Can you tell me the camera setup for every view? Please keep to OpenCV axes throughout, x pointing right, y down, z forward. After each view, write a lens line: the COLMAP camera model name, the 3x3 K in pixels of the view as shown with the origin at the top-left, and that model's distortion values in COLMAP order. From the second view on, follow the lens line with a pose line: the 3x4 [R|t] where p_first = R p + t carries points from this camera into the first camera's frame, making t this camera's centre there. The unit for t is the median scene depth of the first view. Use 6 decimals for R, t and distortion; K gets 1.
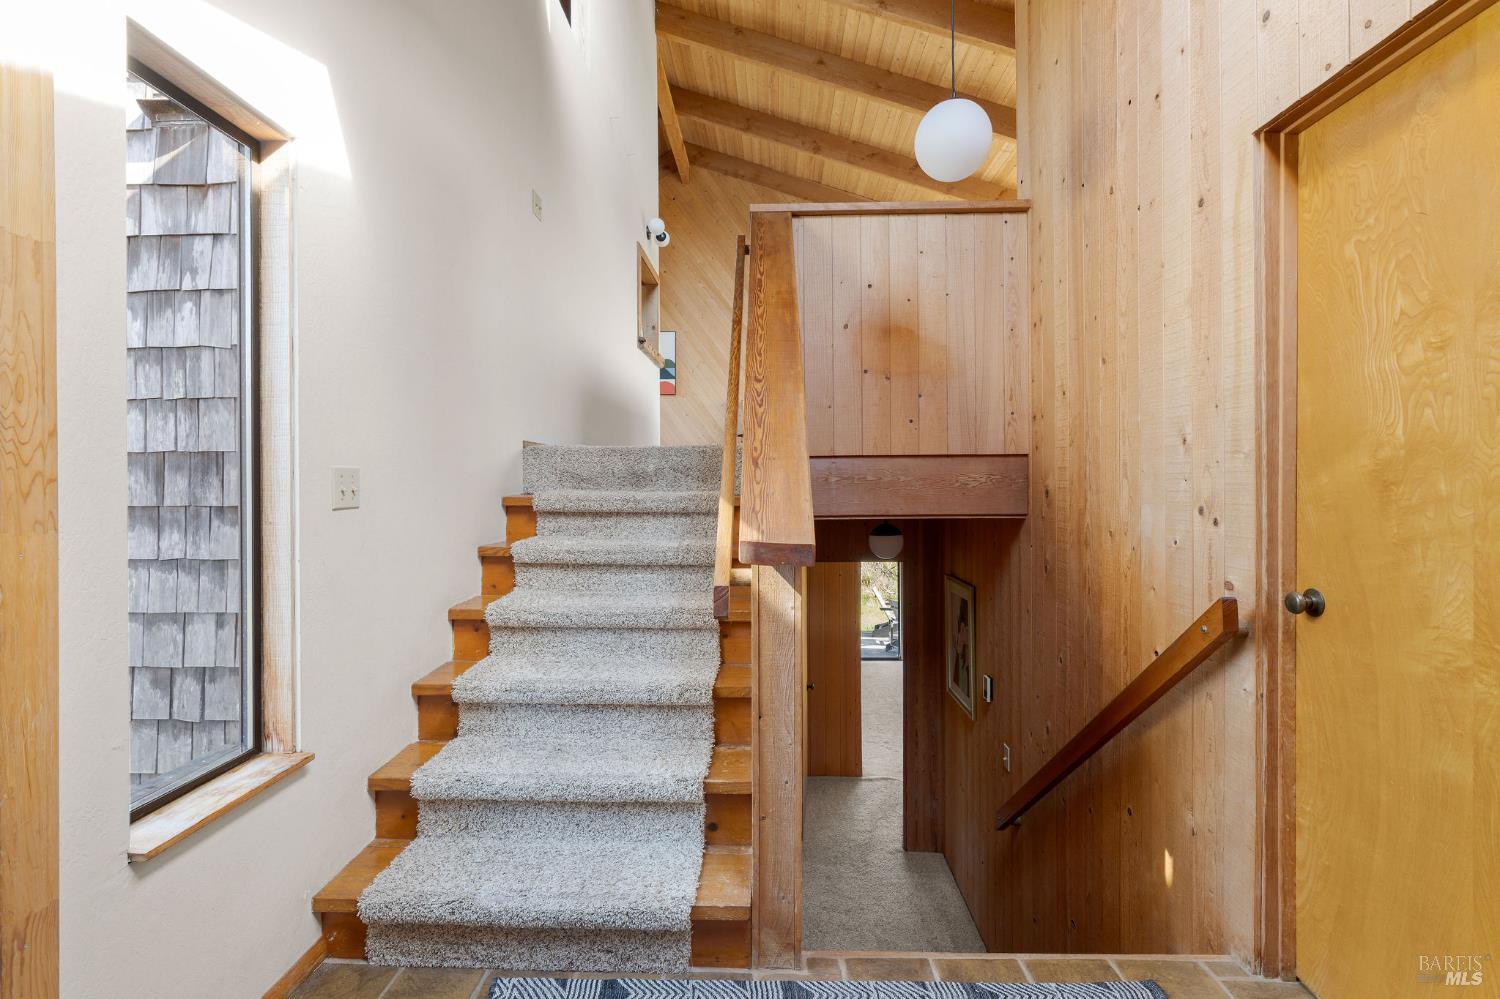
lens RADIAL K [[672.6, 0, 760.0], [0, 672.6, 491.1], [0, 0, 1]] dist [-0.002447, 0.000907]
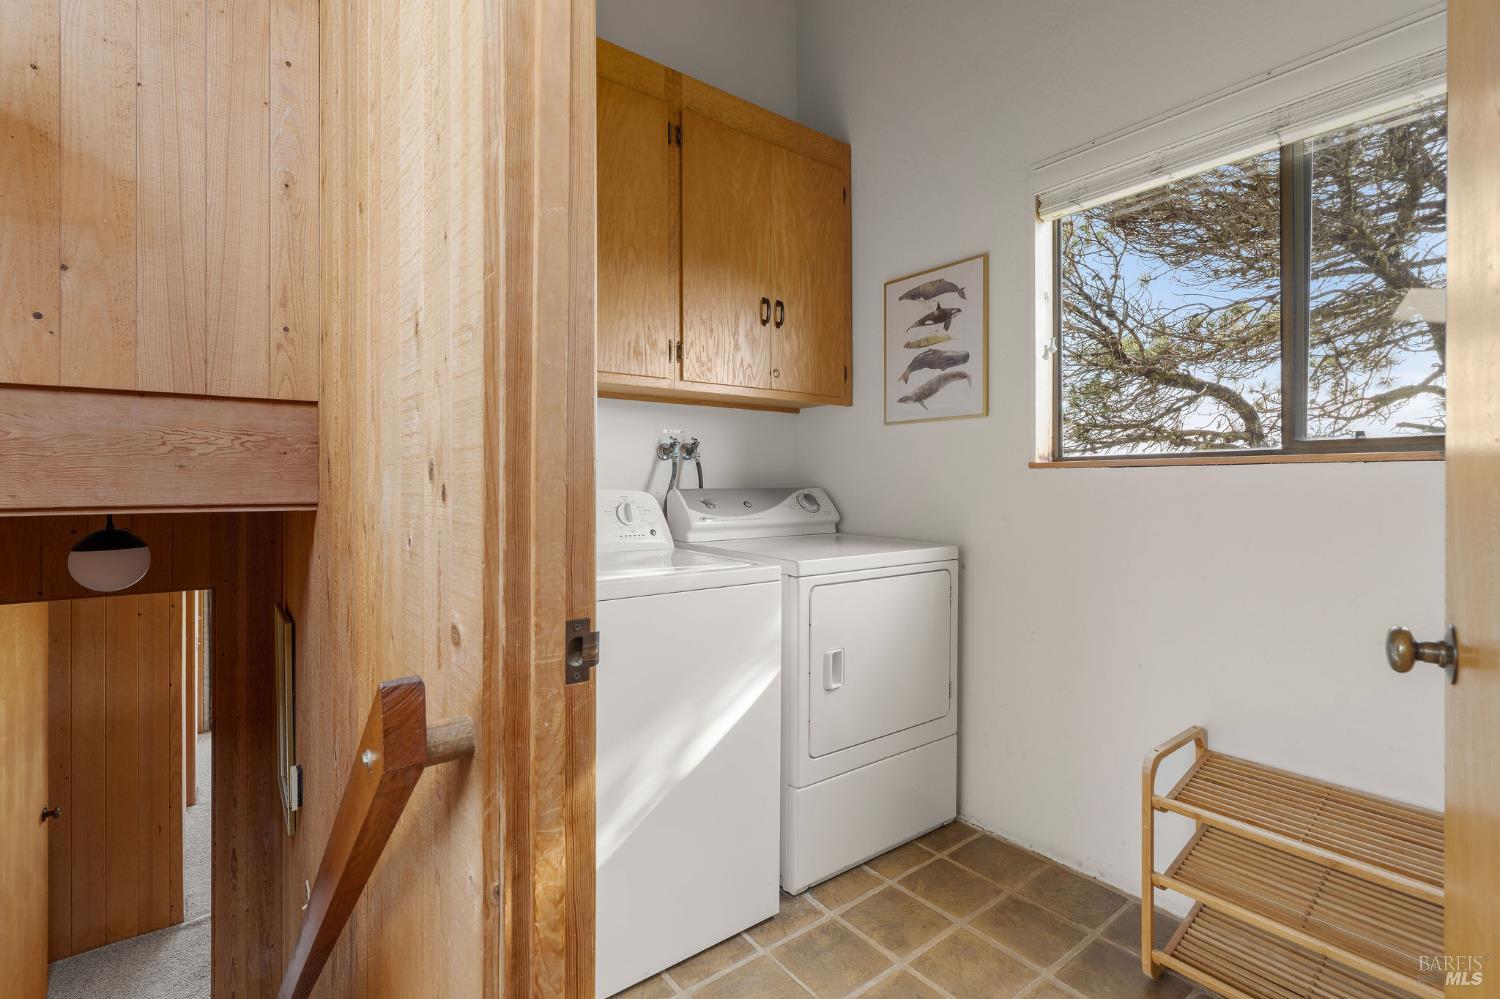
lens RADIAL K [[672.6, 0, 744.0], [0, 672.6, 496.6], [0, 0, 1]] dist [-0.002447, 0.000907]
pose [[0.778440, -0.004310, 0.627704, 0.316926], [0.002548, 0.999990, 0.003708, 0.027162], [-0.627714, -0.001287, 0.778443, 0.299710]]
